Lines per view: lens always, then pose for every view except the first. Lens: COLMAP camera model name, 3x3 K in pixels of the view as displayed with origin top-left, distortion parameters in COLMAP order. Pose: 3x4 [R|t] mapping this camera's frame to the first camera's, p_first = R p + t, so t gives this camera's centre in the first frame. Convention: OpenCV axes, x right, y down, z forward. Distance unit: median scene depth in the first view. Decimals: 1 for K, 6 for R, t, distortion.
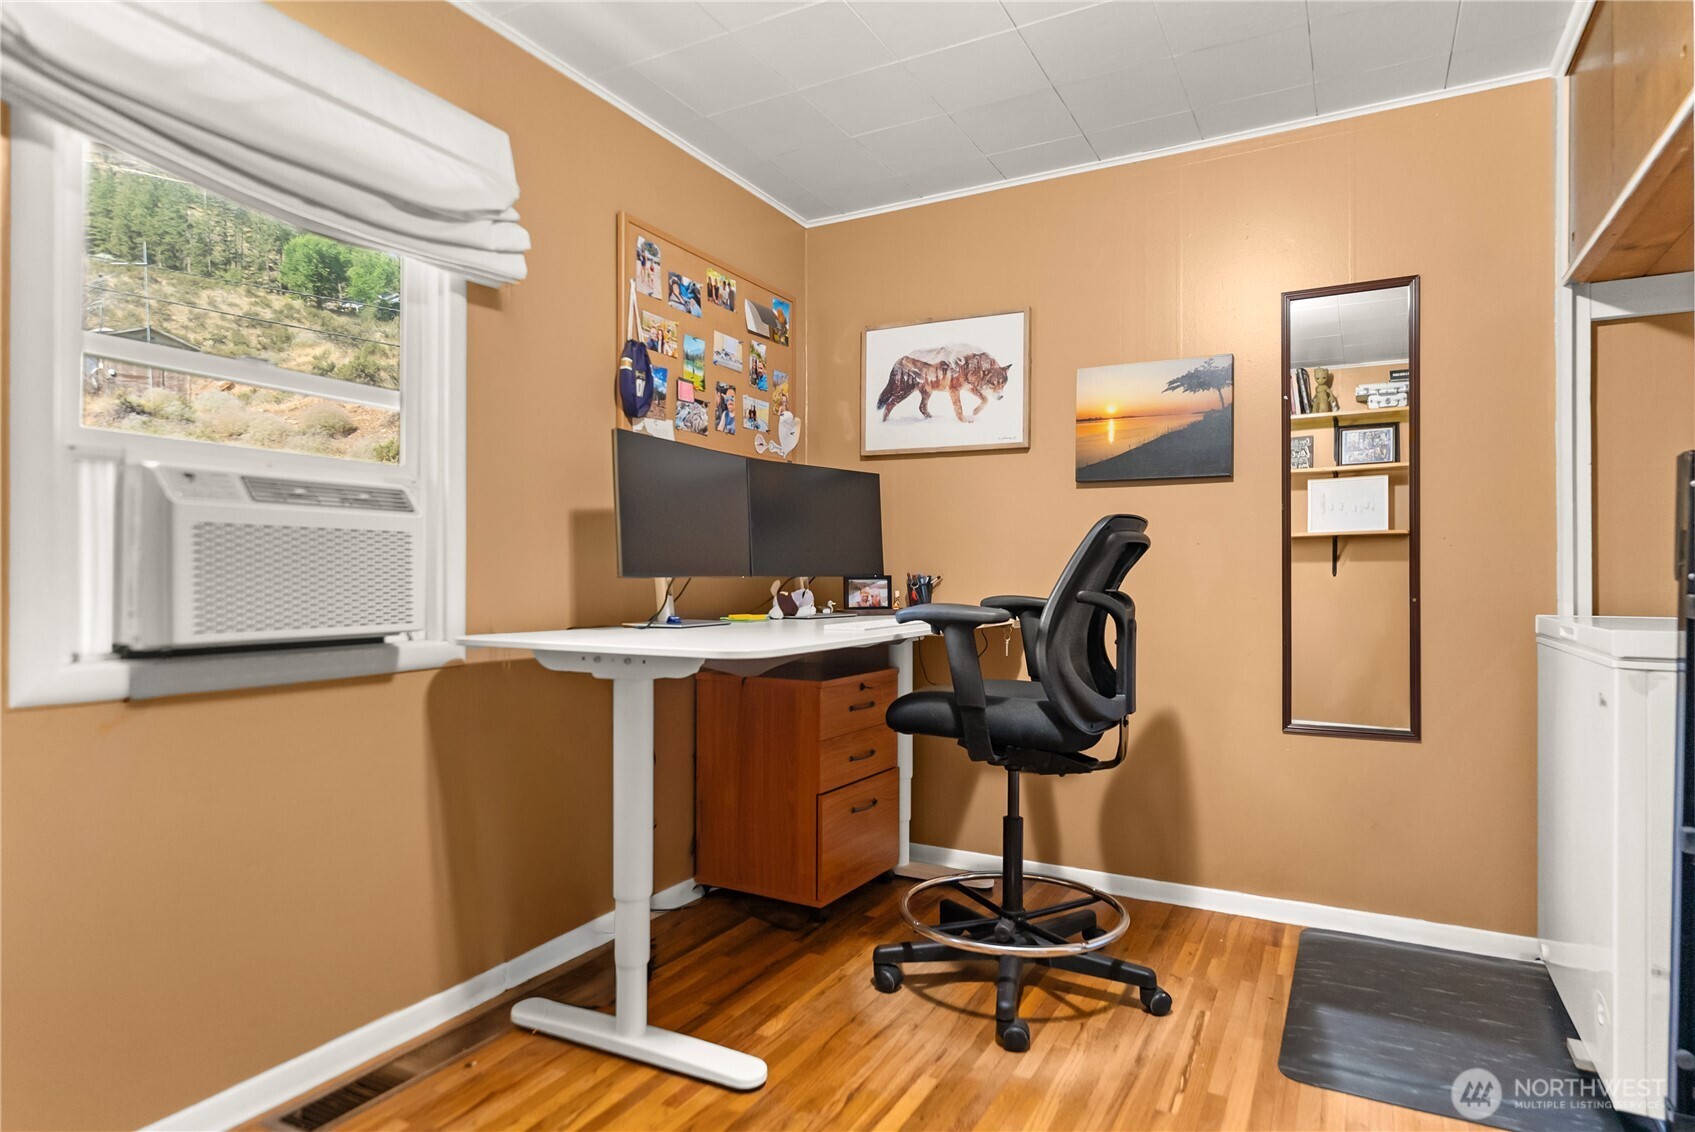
lens RADIAL K [[941.3, 0, 850.2], [0, 941.3, 571.6], [0, 0, 1]] dist [0.000973, -0.000143]
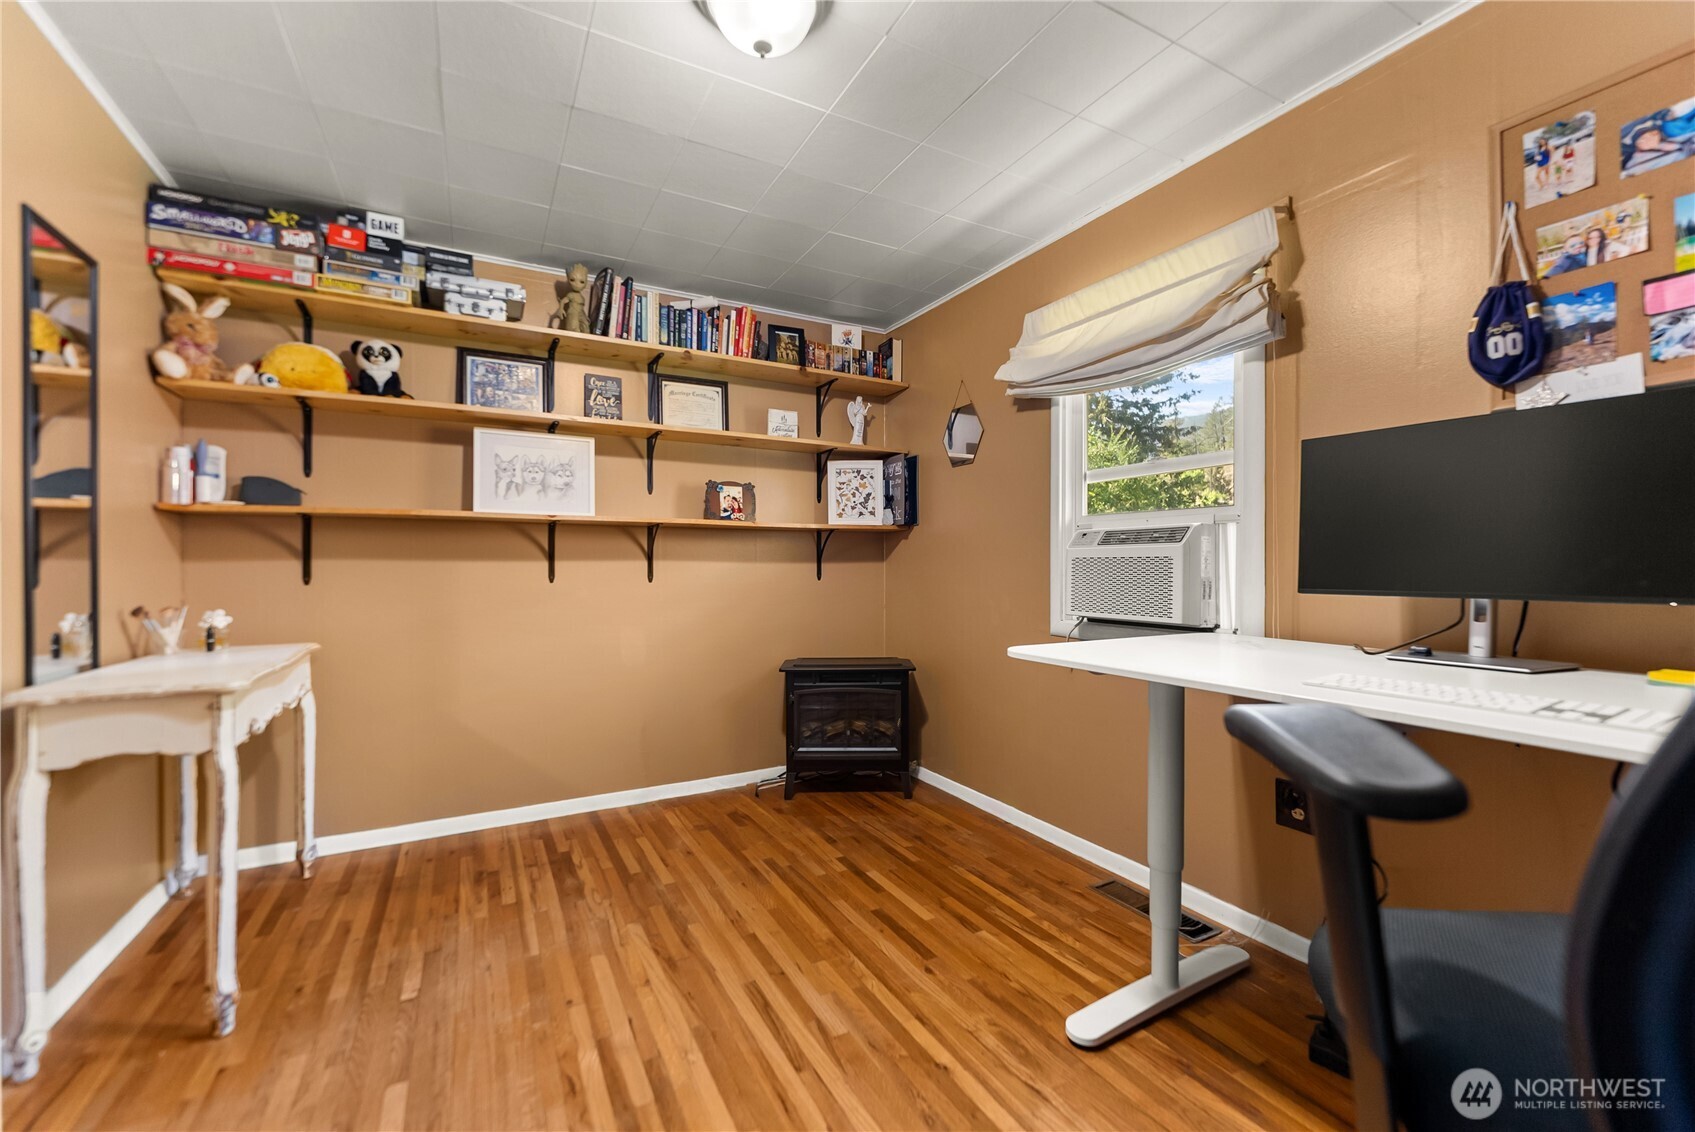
lens RADIAL K [[698.5, 0, 853.7], [0, 698.5, 562.6], [0, 0, 1]] dist [0.002739, -0.000986]
pose [[-0.563257, -0.004366, -0.826270, 0.514543], [-0.000133, 0.999987, -0.005193, -0.018698], [0.826282, -0.002815, -0.563250, 0.862771]]
